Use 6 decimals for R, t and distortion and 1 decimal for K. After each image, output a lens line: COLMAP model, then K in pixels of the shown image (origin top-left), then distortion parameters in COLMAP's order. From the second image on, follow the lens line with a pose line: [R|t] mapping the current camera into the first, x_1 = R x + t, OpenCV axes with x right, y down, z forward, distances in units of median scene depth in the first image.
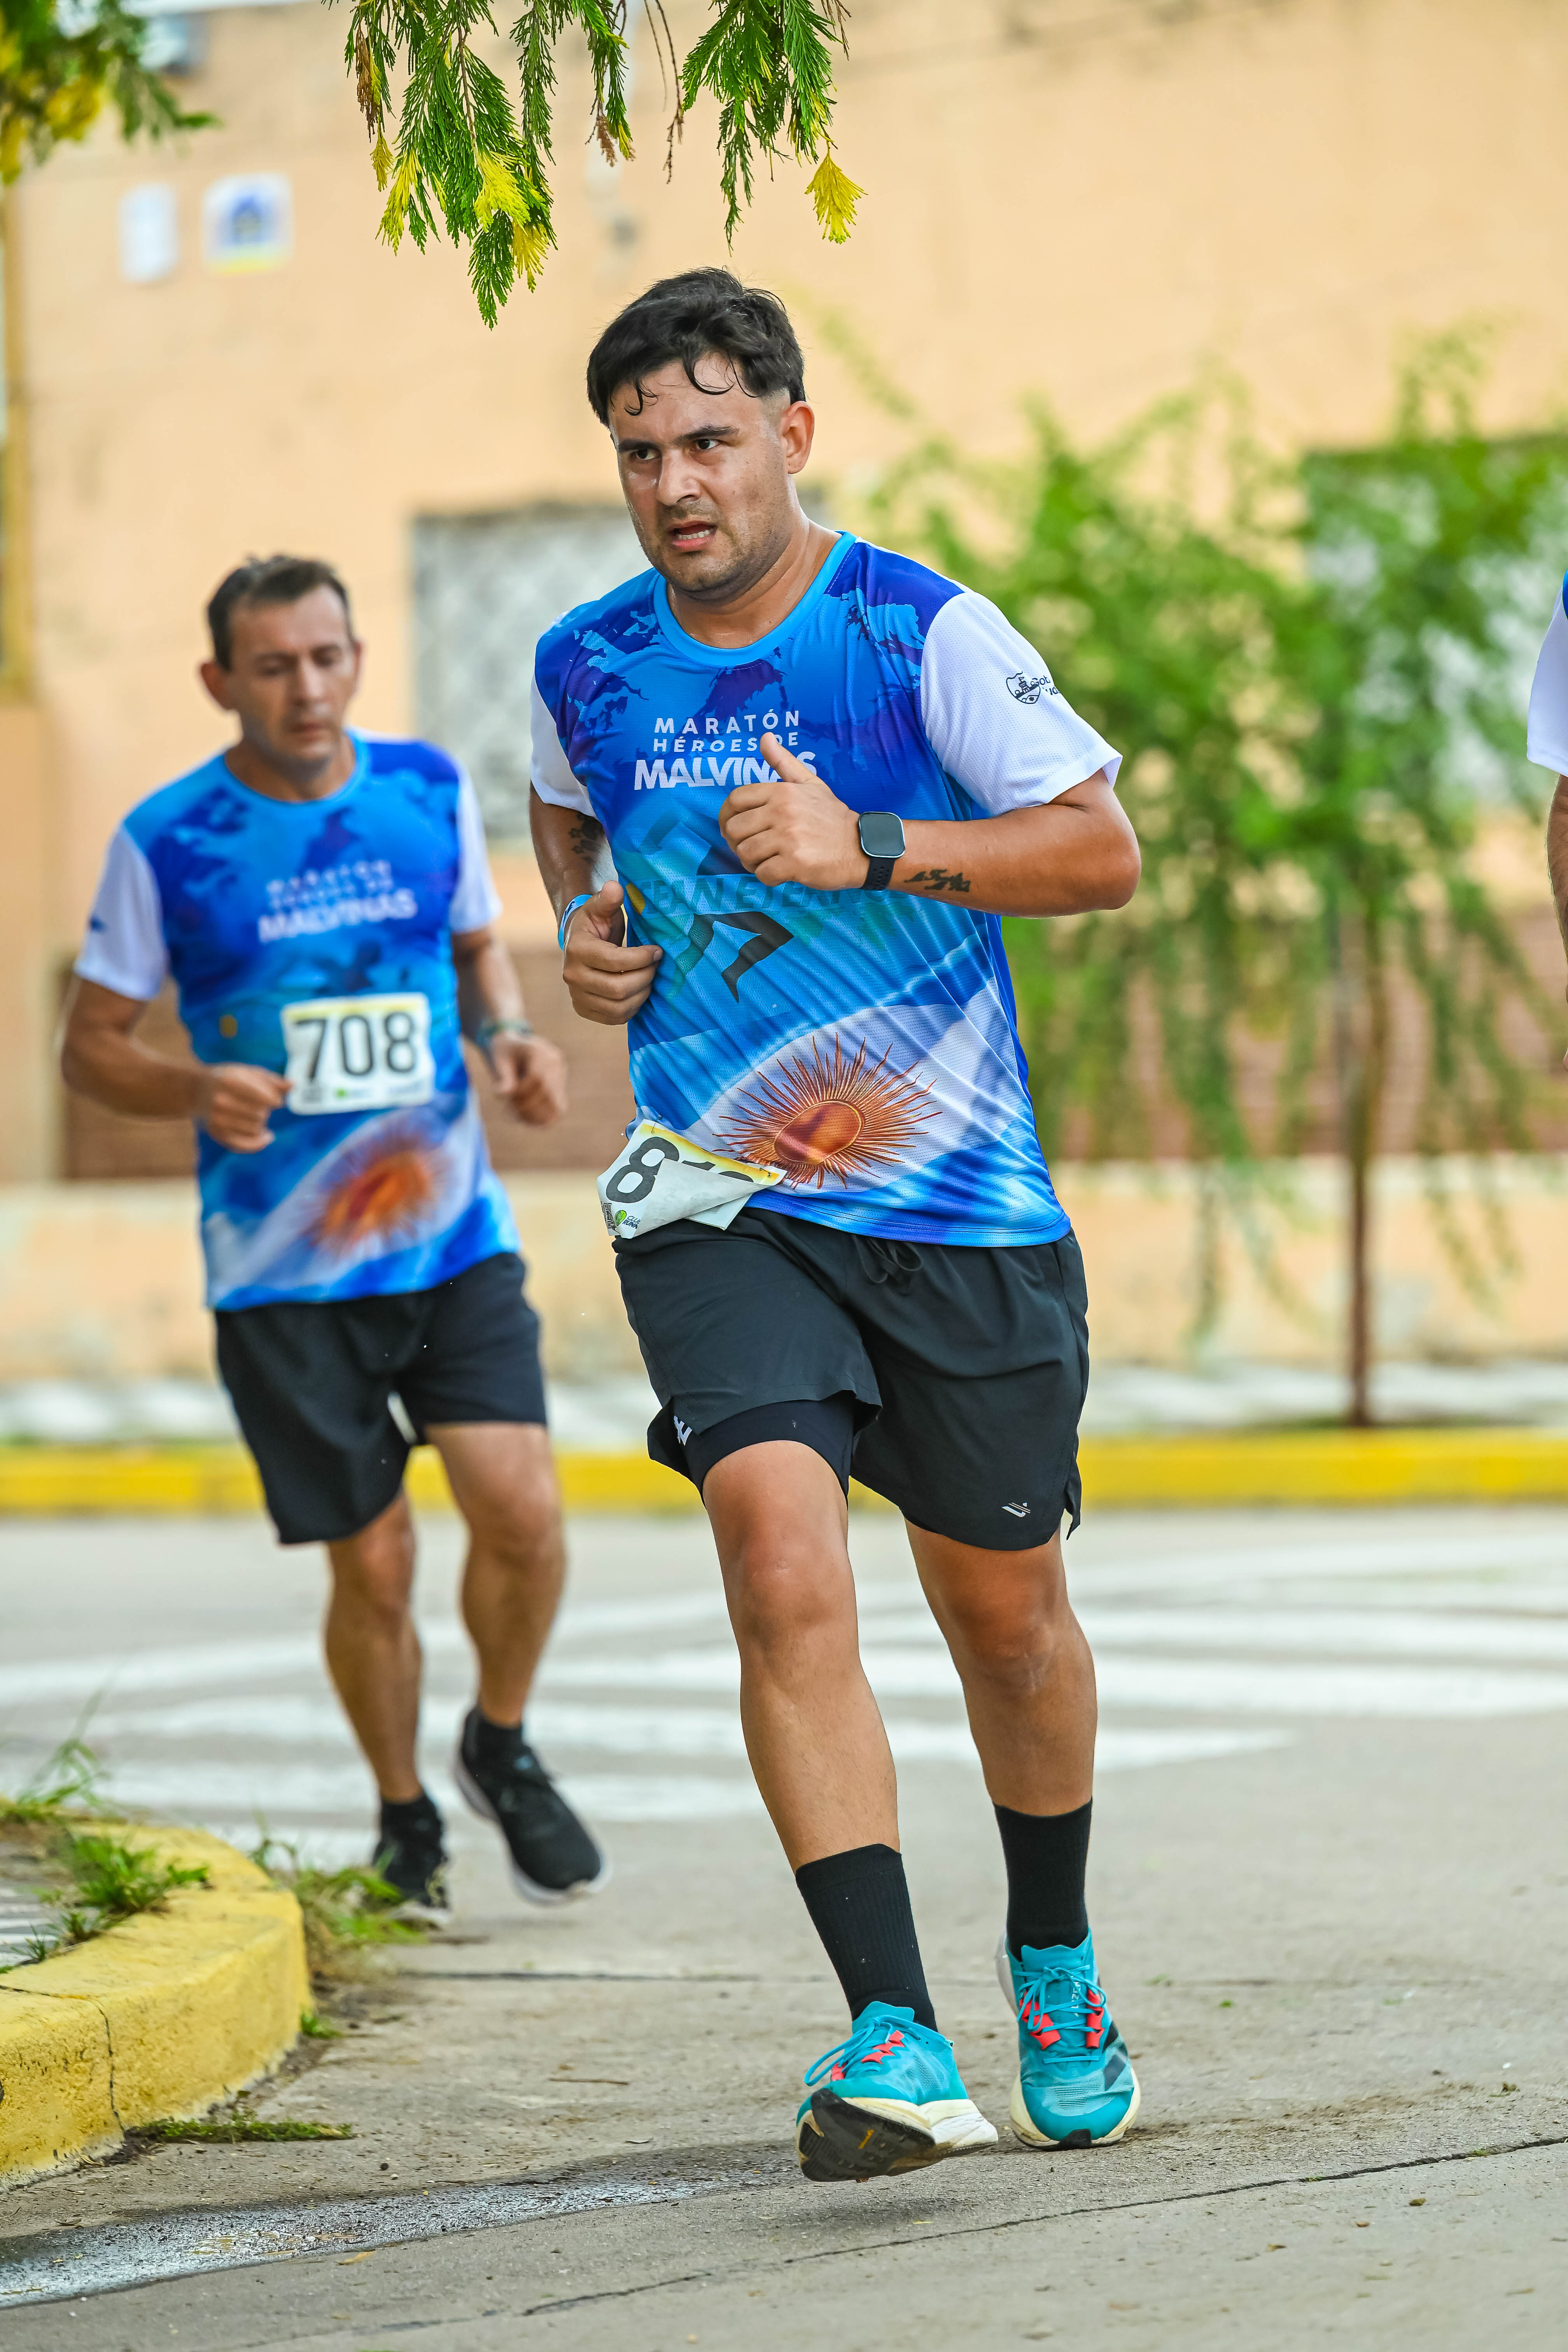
lens RADIAL K [[12113.0, 0, 780.7], [0, 12113.0, 1173.3], [0, 0, 1]] dist [-0.043372, 0.000000]
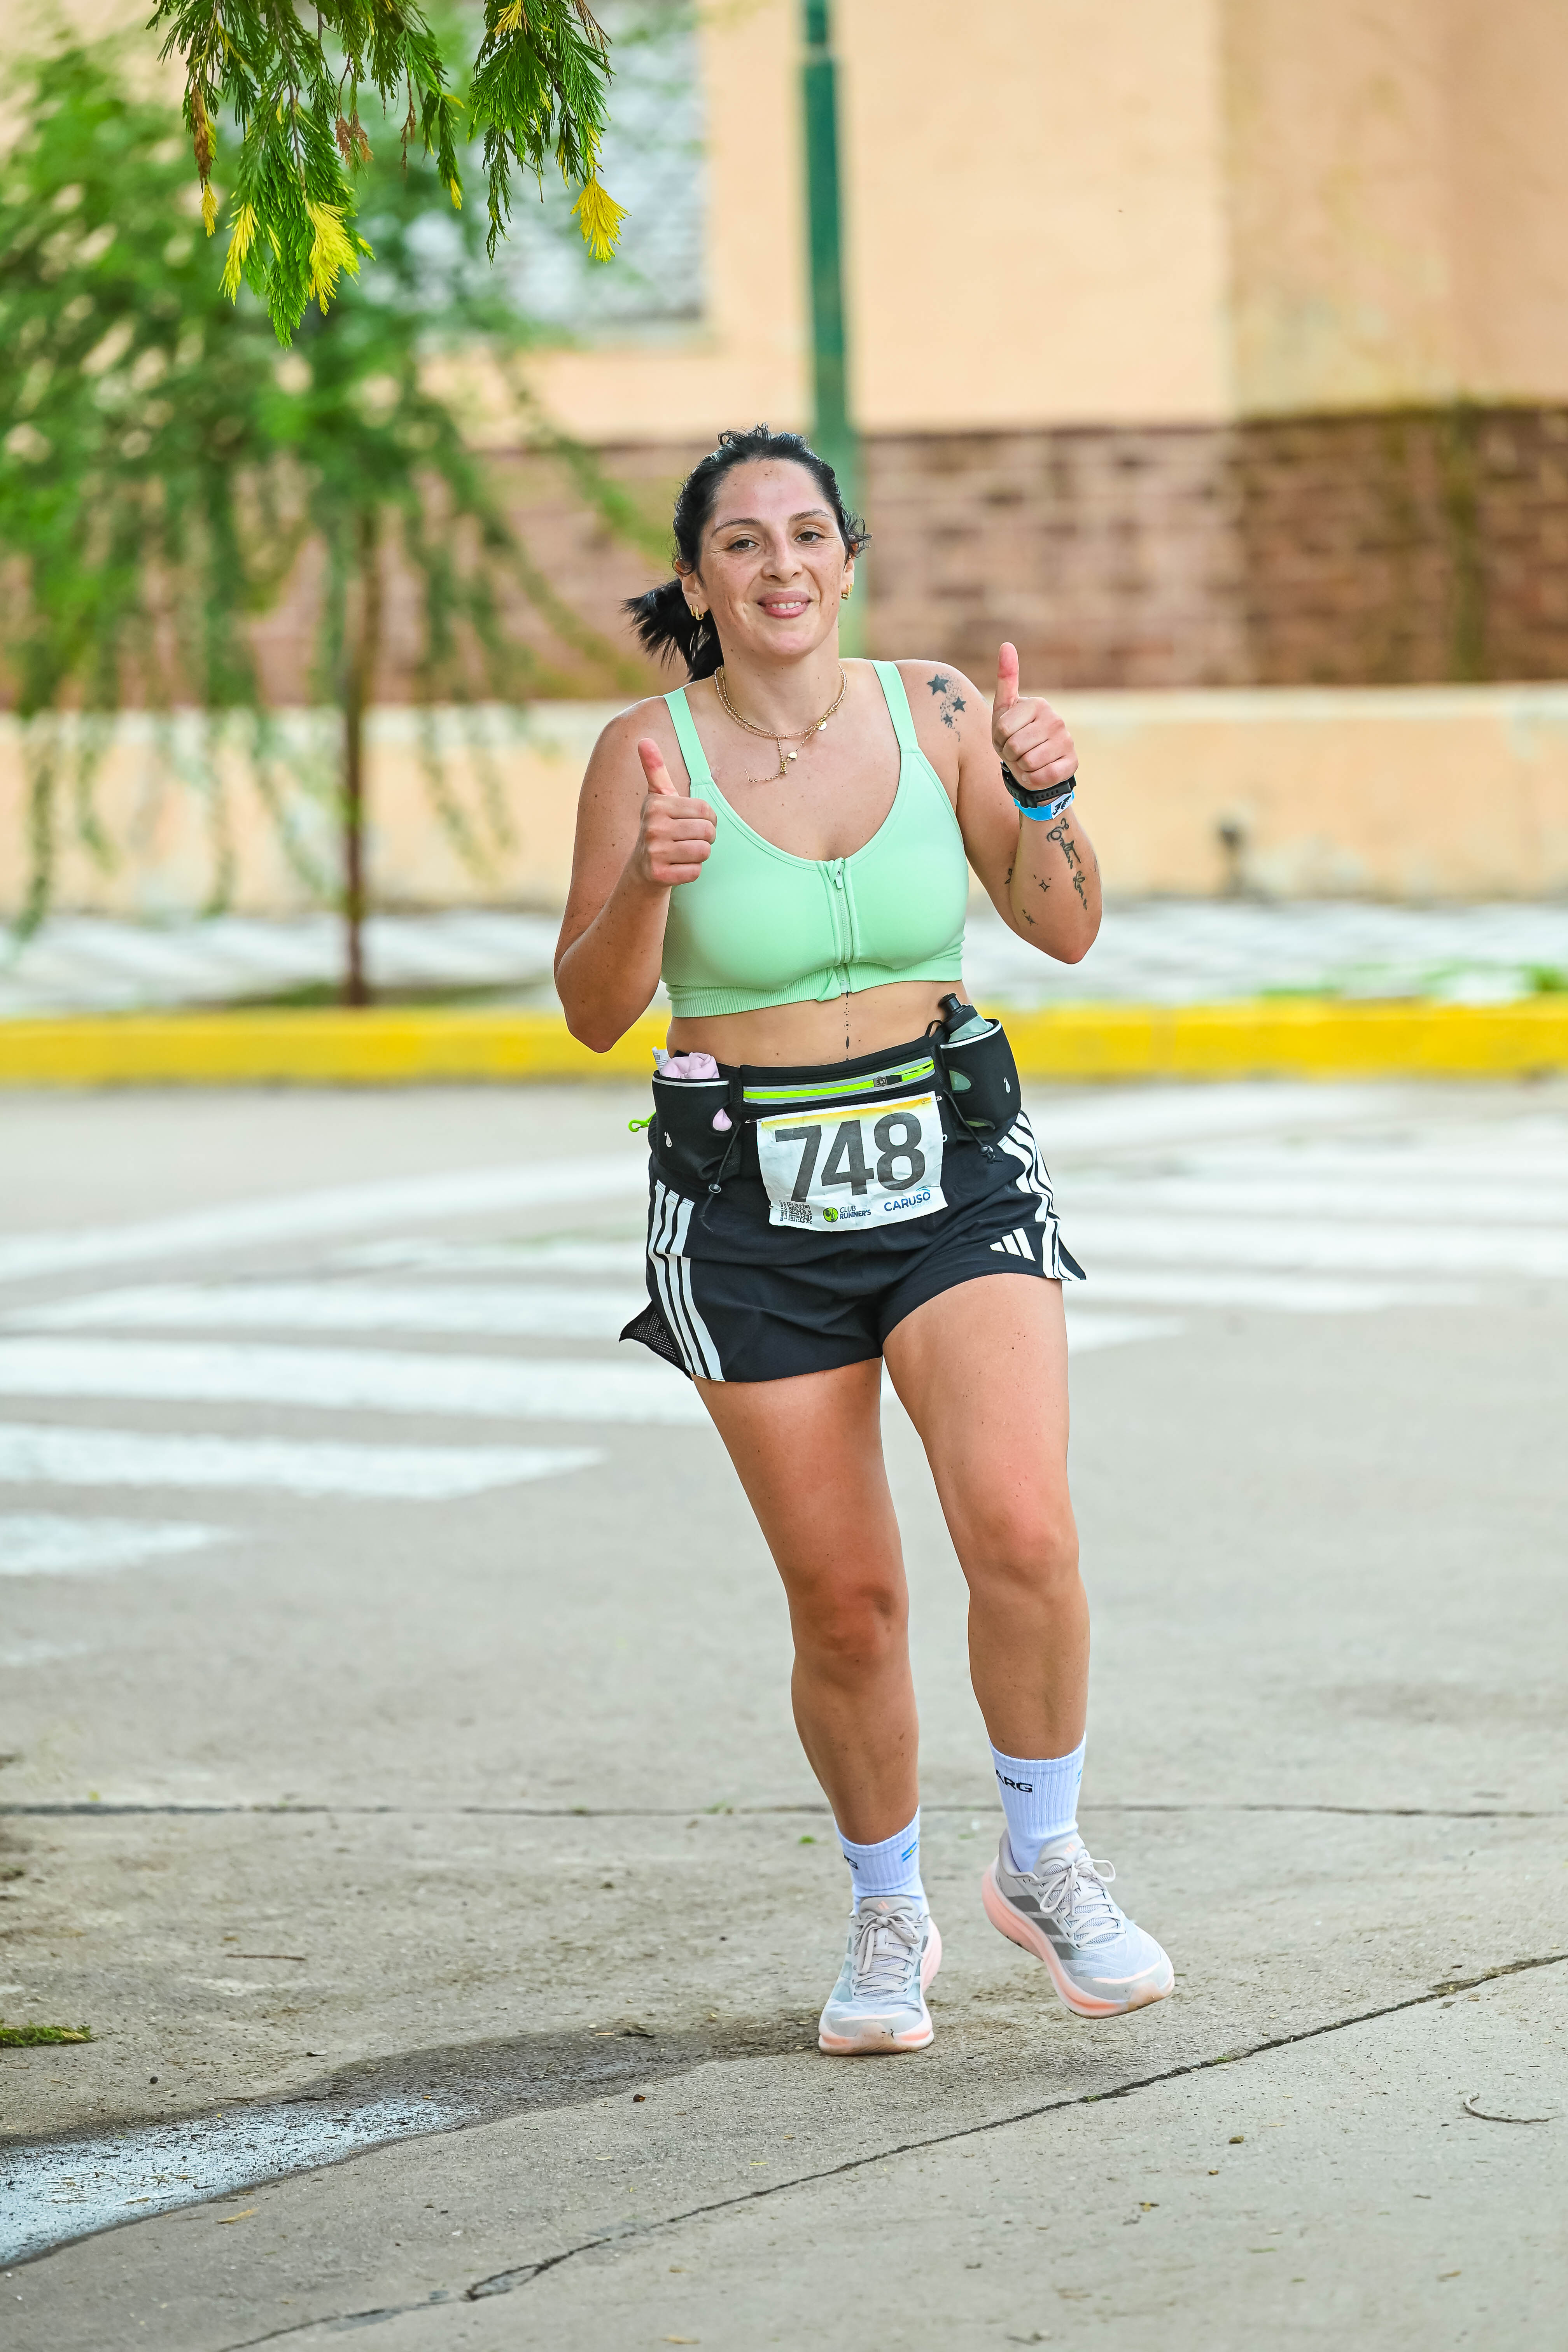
lens RADIAL K [[12113.0, 0, 790.2], [0, 12113.0, 1176.1], [0, 0, 1]] dist [-0.043372, 0.000000]
pose [[0.992349, -0.016380, 0.122374, -0.092958], [0.009512, 0.998357, 0.056500, -0.048629], [-0.123099, -0.054903, 0.990874, -0.037666]]
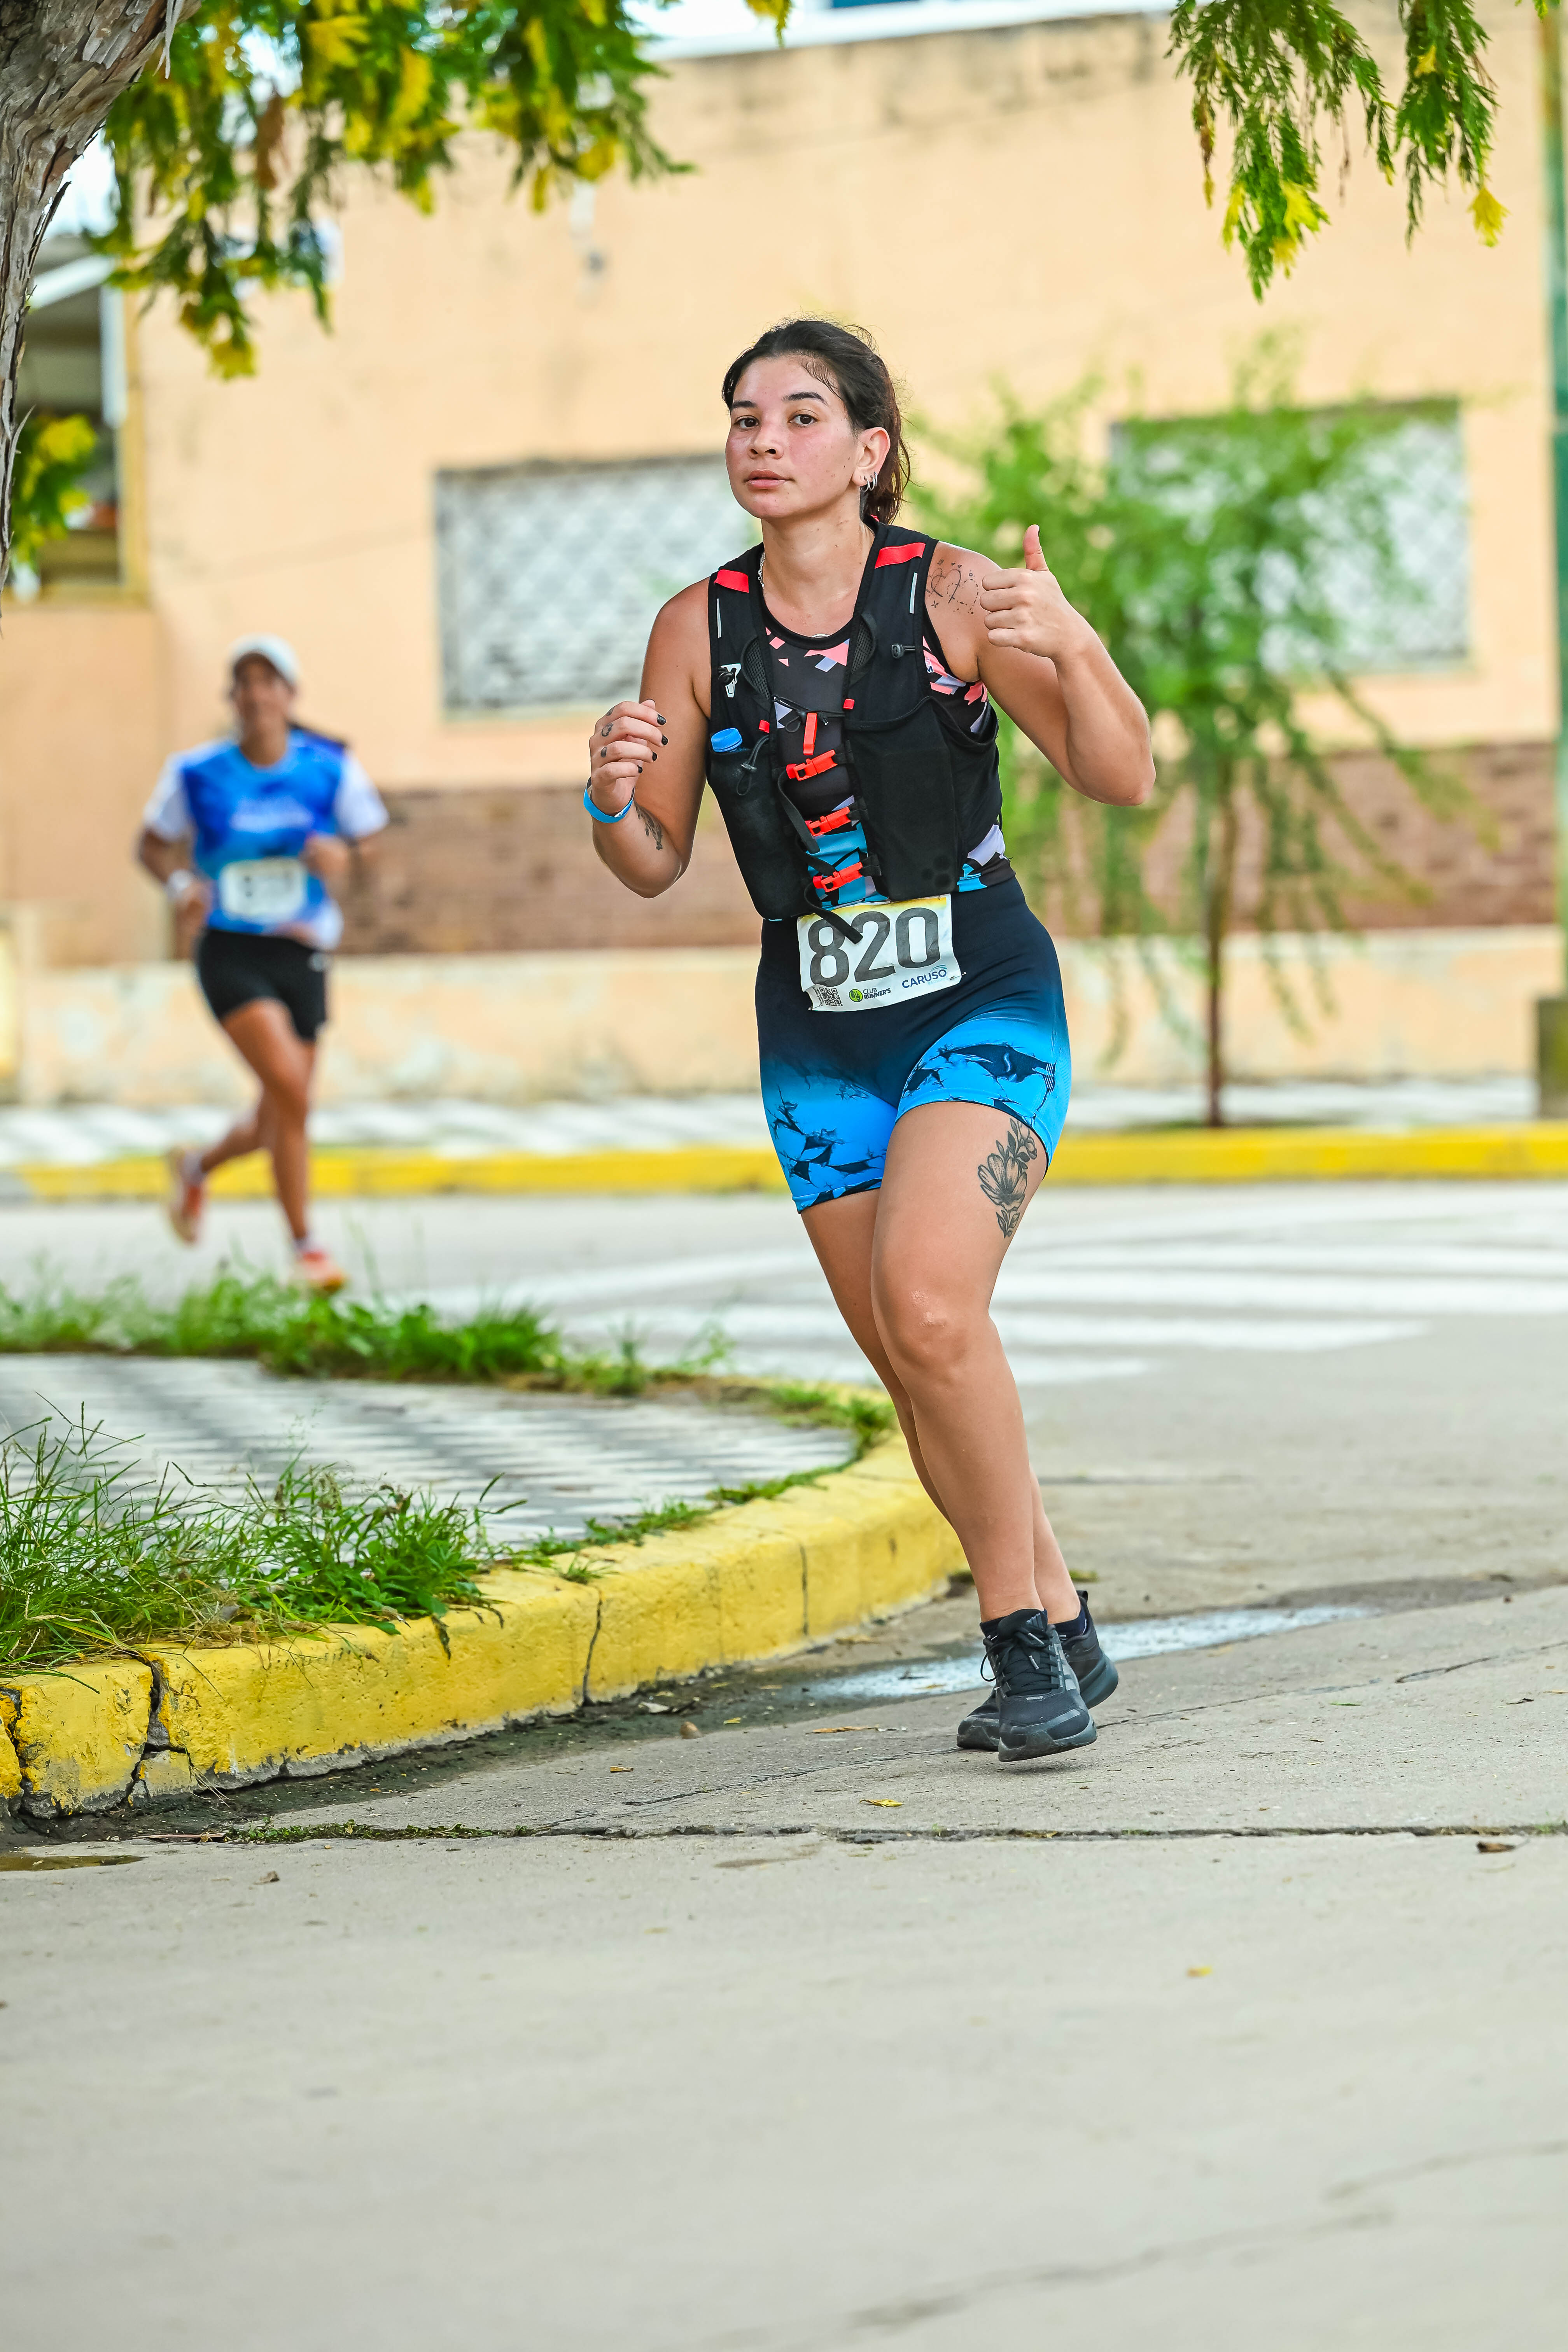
lens RADIAL K [[9009.9, 0, 785.7], [0, 9009.9, 1180.5], [0, 0, 1]] dist [-0.014419, 0.000000]
pose [[0.998916, -0.006062, 0.046154, -0.109675], [0.005009, 0.999726, 0.022883, 0.007334], [-0.046280, -0.022627, 0.998672, -0.051121]]
